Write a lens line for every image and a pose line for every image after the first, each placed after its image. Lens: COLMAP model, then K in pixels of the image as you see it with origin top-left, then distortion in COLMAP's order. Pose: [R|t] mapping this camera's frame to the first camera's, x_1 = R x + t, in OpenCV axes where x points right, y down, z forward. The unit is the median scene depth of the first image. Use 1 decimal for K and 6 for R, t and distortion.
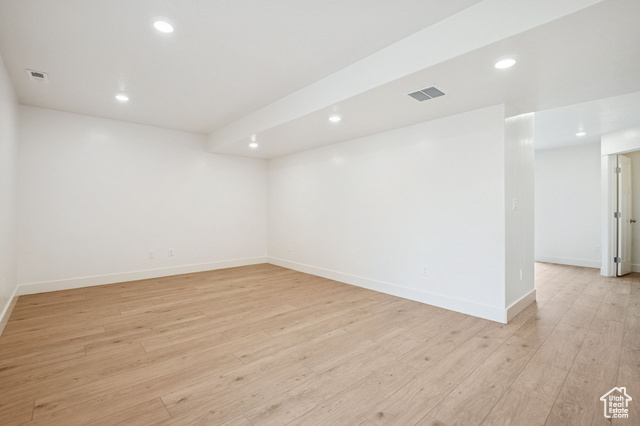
lens RADIAL K [[289.6, 0, 321.9], [0, 289.6, 213.9], [0, 0, 1]] dist [0.001747, -0.000297]
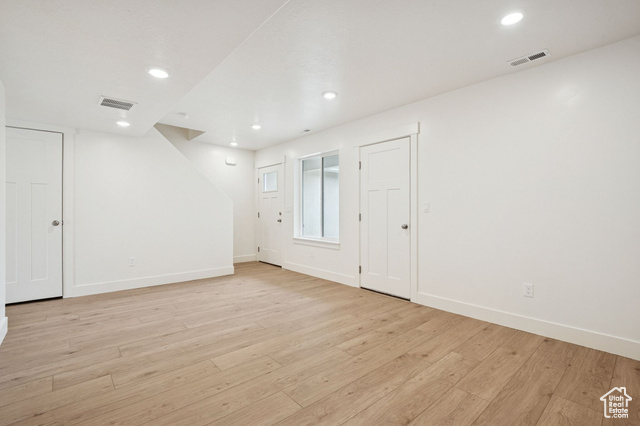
lens RADIAL K [[289.6, 0, 321.9], [0, 289.6, 213.9], [0, 0, 1]] dist [0.001747, -0.000297]
pose [[-0.999922, -0.005340, 0.011248, -0.404724], [-0.005113, 0.999784, 0.020156, -0.026002], [-0.011353, 0.020097, -0.999734, 1.960269]]
